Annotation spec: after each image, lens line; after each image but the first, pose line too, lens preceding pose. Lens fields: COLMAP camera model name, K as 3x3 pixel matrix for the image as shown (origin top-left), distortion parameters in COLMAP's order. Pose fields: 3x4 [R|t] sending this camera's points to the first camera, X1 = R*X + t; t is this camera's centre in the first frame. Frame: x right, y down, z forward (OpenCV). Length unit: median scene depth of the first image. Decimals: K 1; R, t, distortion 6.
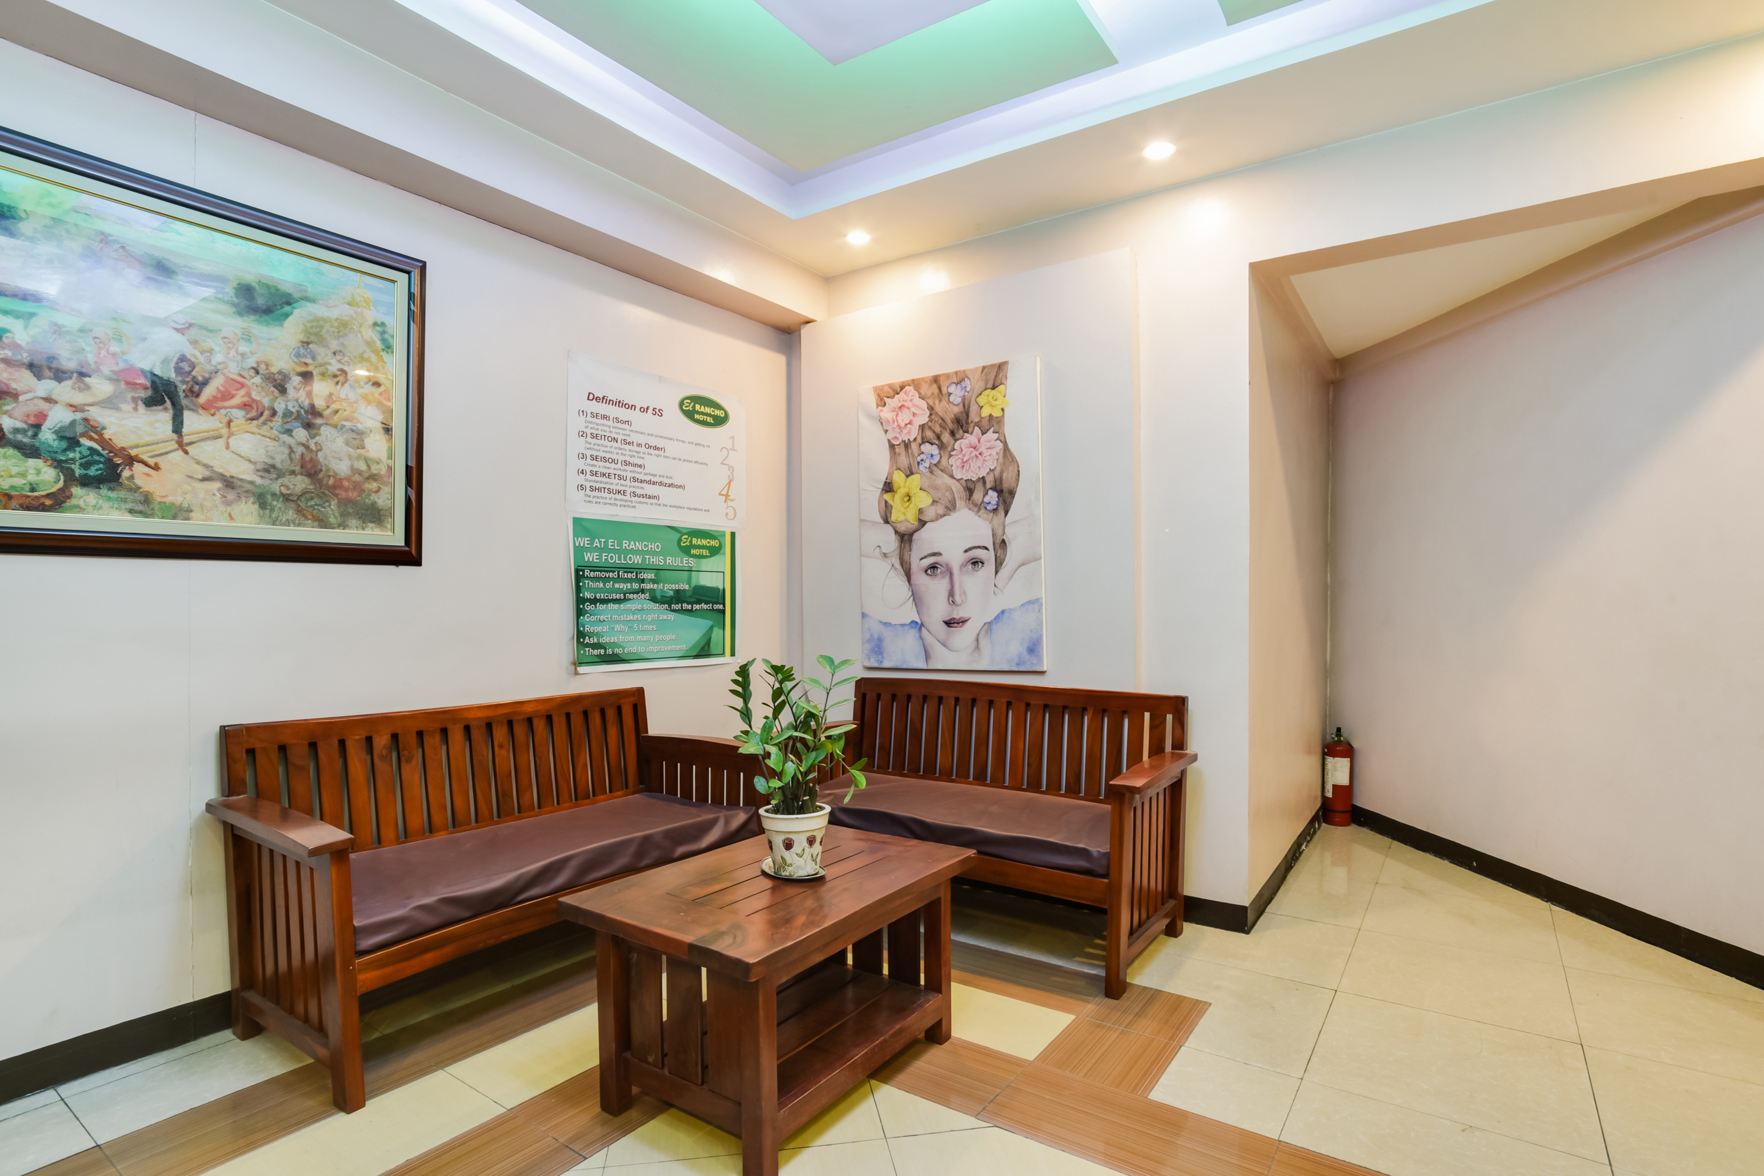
lens RADIAL K [[867.4, 0, 887.9], [0, 867.4, 603.5], [0, 0, 1]] dist [-0.067424, 0.029737]
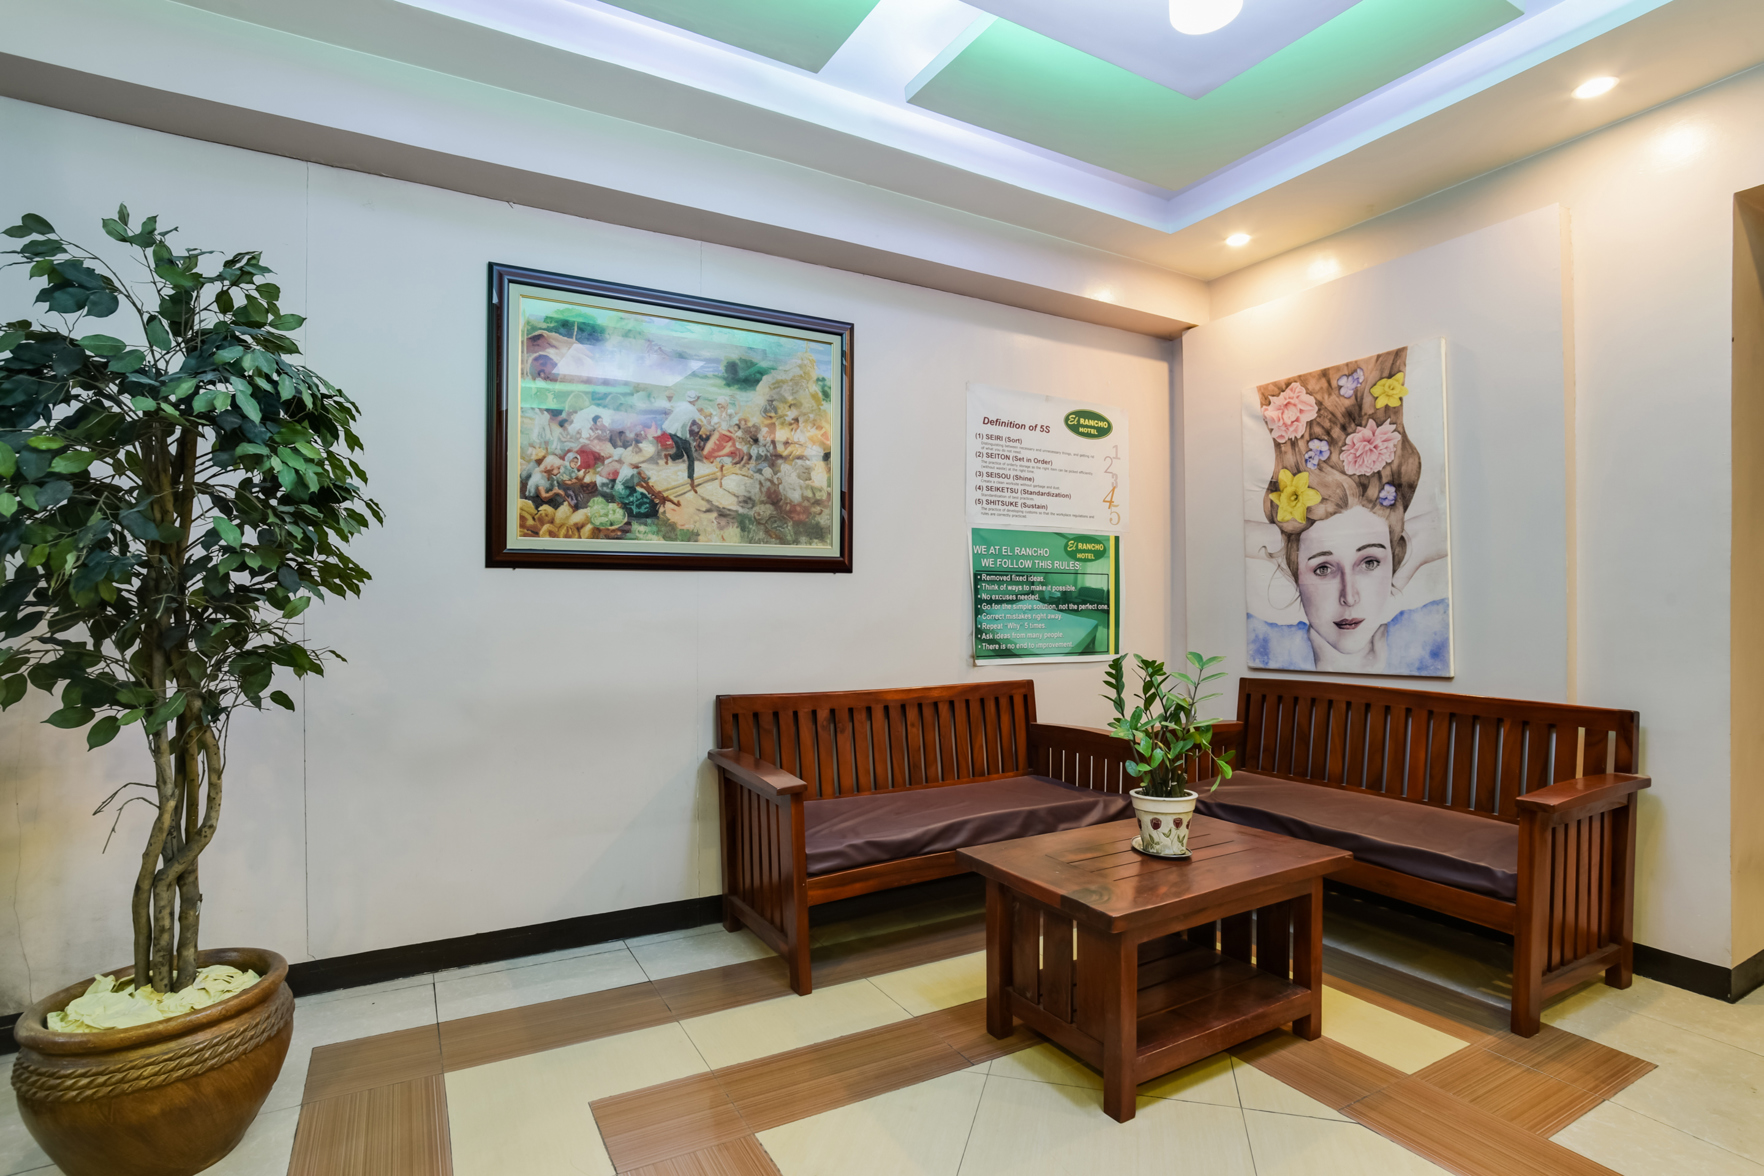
lens RADIAL K [[867.4, 0, 887.9], [0, 867.4, 603.5], [0, 0, 1]] dist [-0.067424, 0.029737]
pose [[0.900271, 0.000561, -0.435330, 0.039637], [-0.000902, 0.999999, -0.000578, 0.000291], [0.435329, 0.000913, 0.900271, -0.097511]]
